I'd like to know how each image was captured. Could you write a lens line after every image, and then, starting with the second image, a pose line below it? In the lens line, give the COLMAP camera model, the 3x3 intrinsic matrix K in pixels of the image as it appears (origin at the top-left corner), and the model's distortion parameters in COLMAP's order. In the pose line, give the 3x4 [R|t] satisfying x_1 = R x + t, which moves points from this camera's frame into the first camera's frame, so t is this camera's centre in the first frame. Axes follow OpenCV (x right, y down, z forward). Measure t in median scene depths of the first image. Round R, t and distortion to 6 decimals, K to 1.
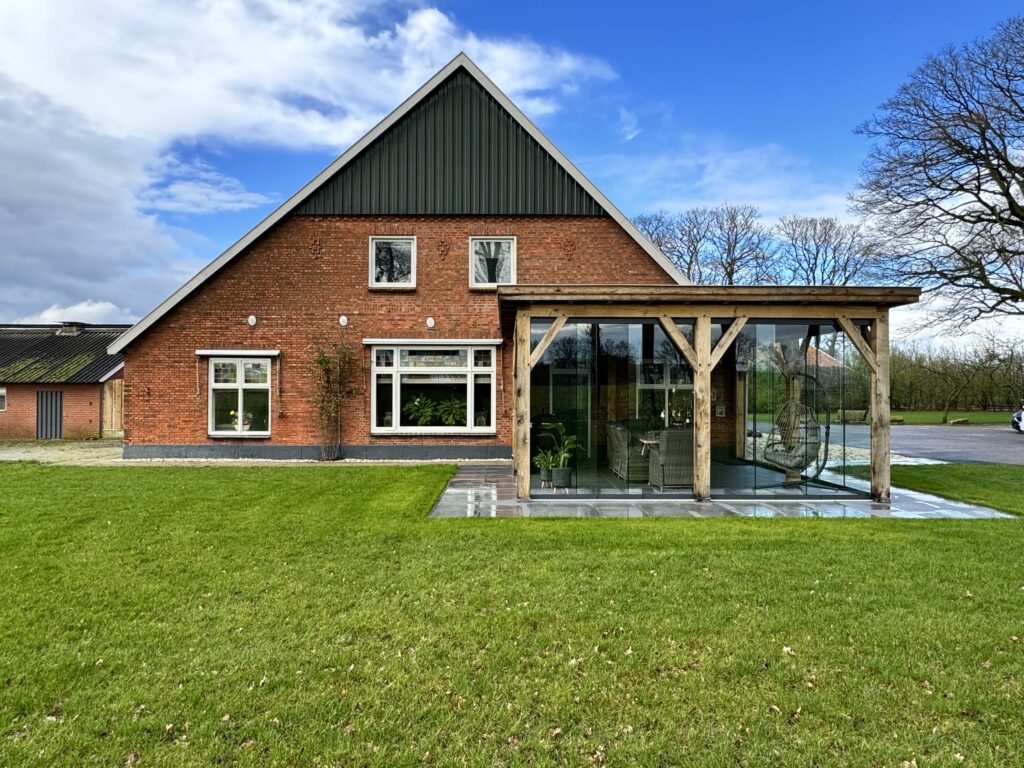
lens RADIAL K [[631.8, 0, 511.3], [0, 631.8, 416.7], [0, 0, 1]] dist [-0.000881, -0.000525]
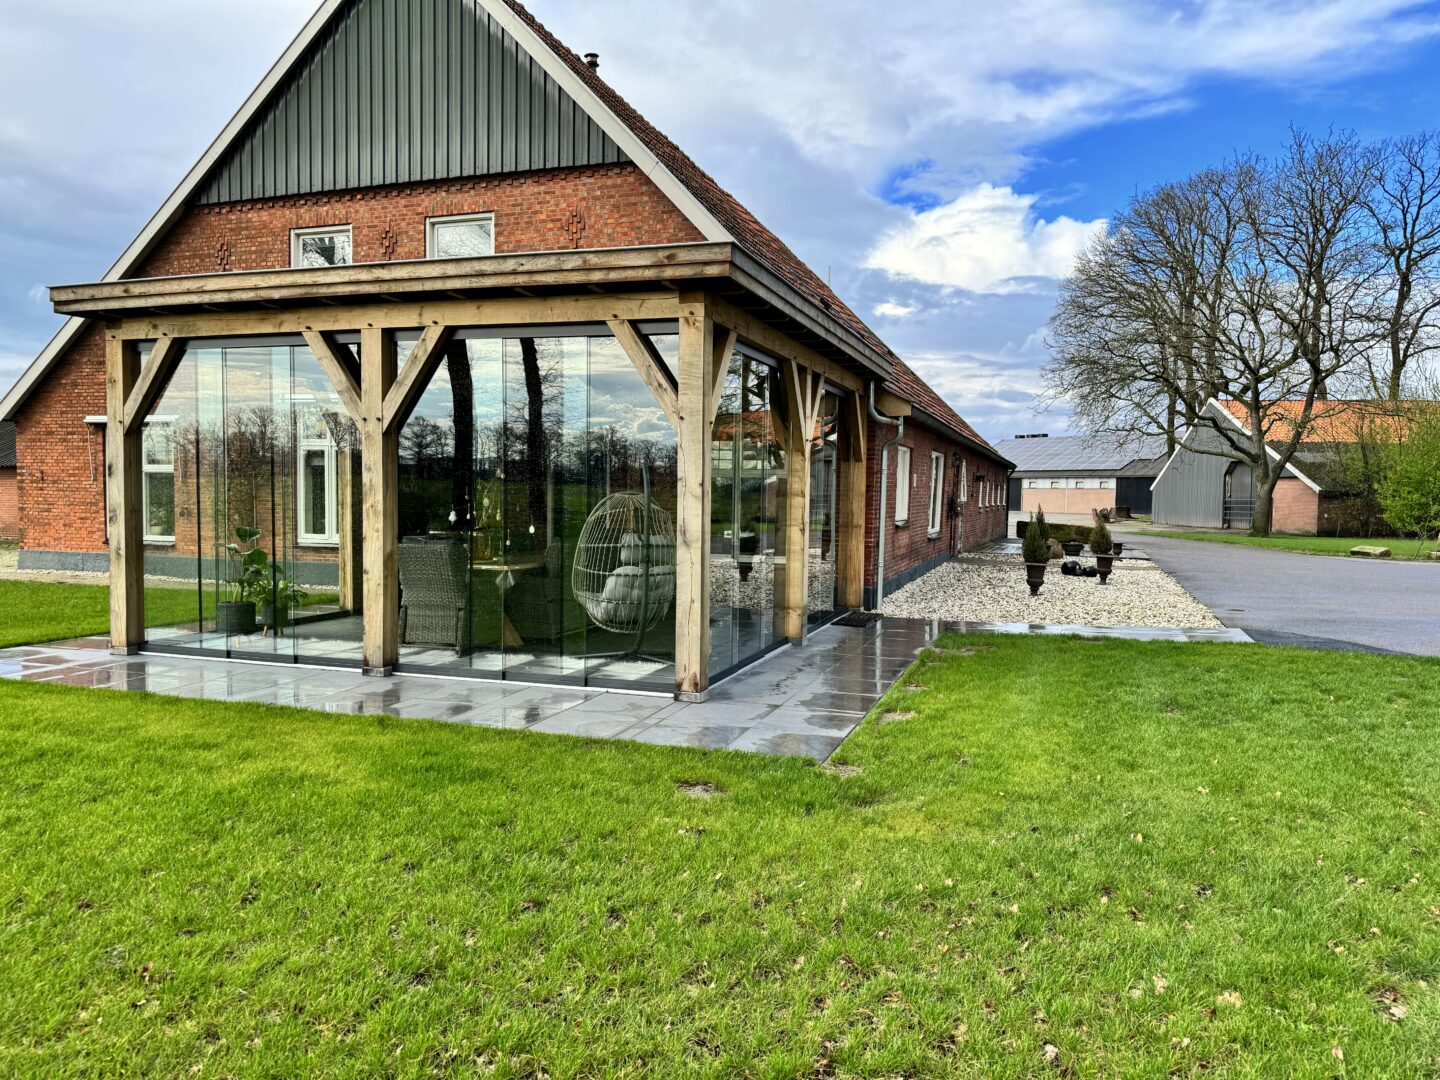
lens RADIAL K [[993.1, 0, 726.0], [0, 993.1, 562.8], [0, 0, 1]] dist [0.121080, -0.184269]
pose [[0.940574, 0.034887, -0.337792, 0.538584], [-0.025181, 0.999136, 0.033076, 0.001158], [0.338654, -0.022605, 0.940639, 0.188924]]
